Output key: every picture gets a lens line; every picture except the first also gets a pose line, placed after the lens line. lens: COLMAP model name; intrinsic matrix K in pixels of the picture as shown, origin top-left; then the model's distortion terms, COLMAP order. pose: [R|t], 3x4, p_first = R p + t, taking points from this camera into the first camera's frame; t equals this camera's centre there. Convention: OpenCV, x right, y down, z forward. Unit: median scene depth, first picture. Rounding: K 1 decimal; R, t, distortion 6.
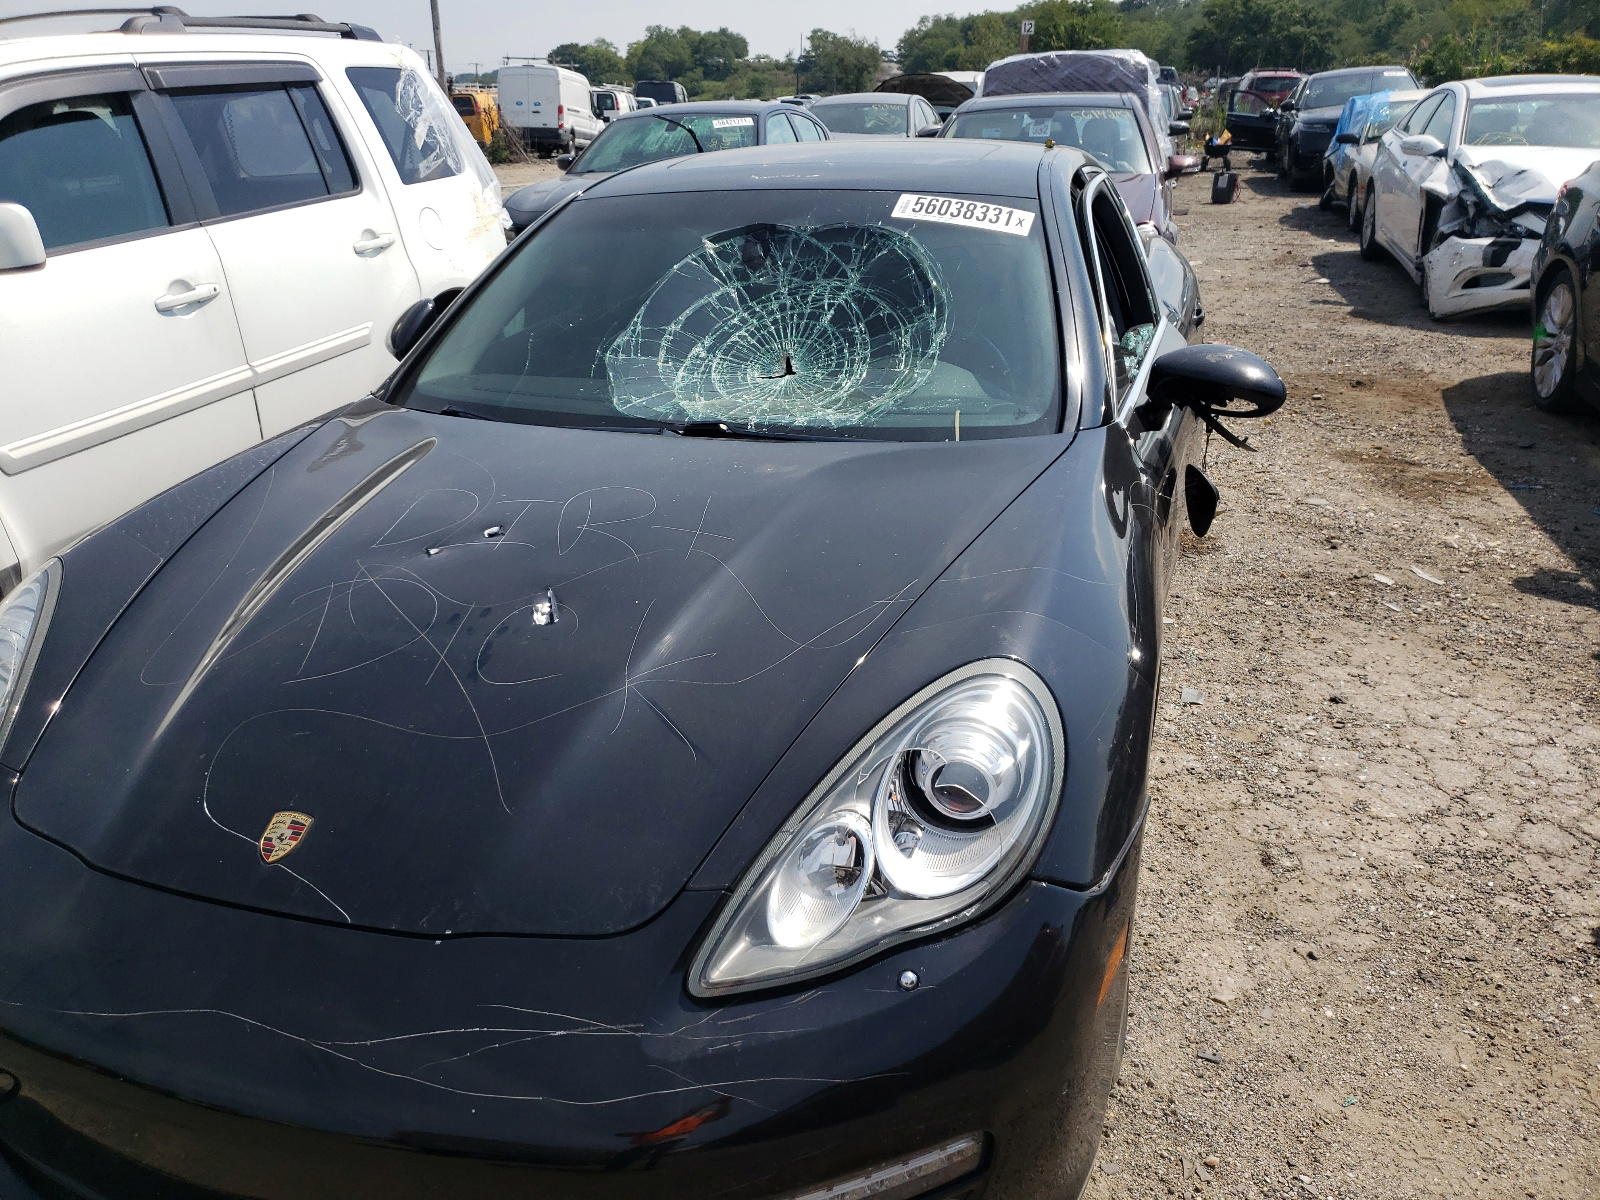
lens RADIAL K [[1215.7, 0, 783.7], [0, 1215.7, 610.7], [0, 0, 1]] dist [0.009638, -0.014812]
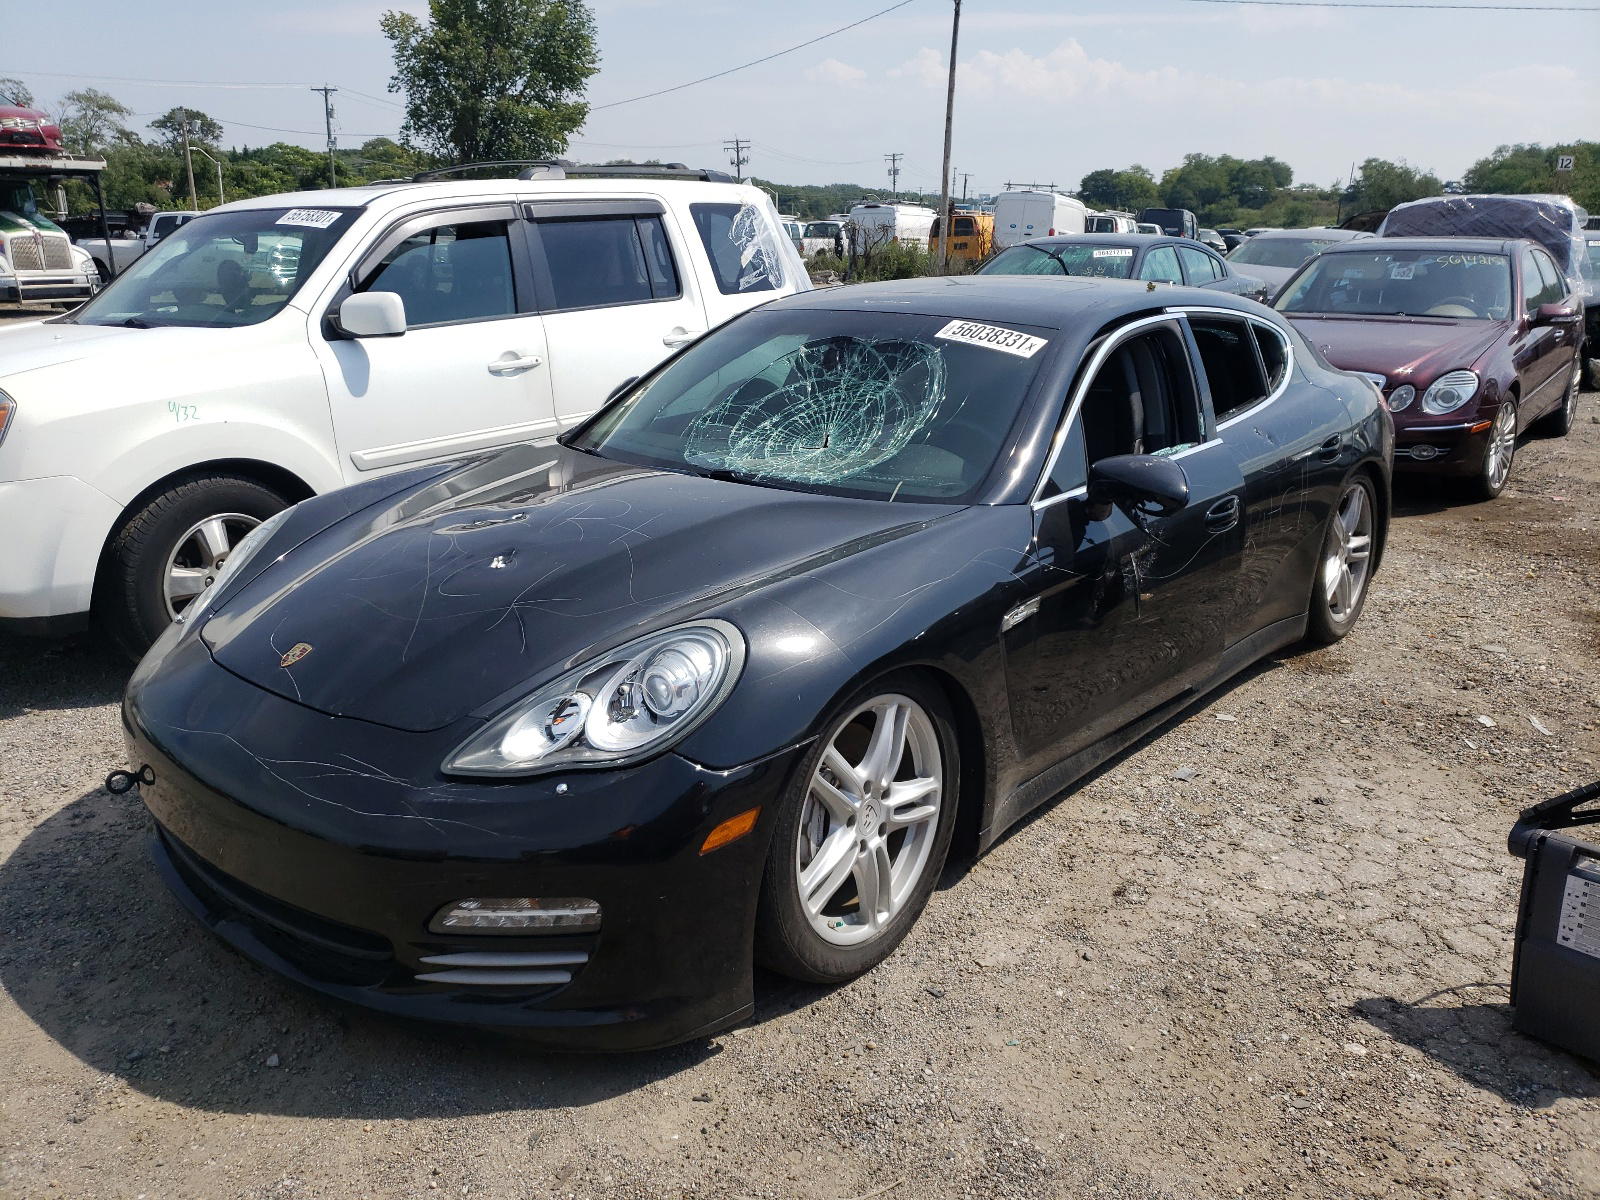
lens RADIAL K [[1215.7, 0, 800.9], [0, 1215.7, 584.2], [0, 0, 1]] dist [0.009638, -0.014812]
pose [[0.929316, 0.131533, -0.345066, 0.424494], [-0.167944, 0.982730, -0.077700, 0.051698], [0.328887, 0.130160, 0.935357, -0.196931]]
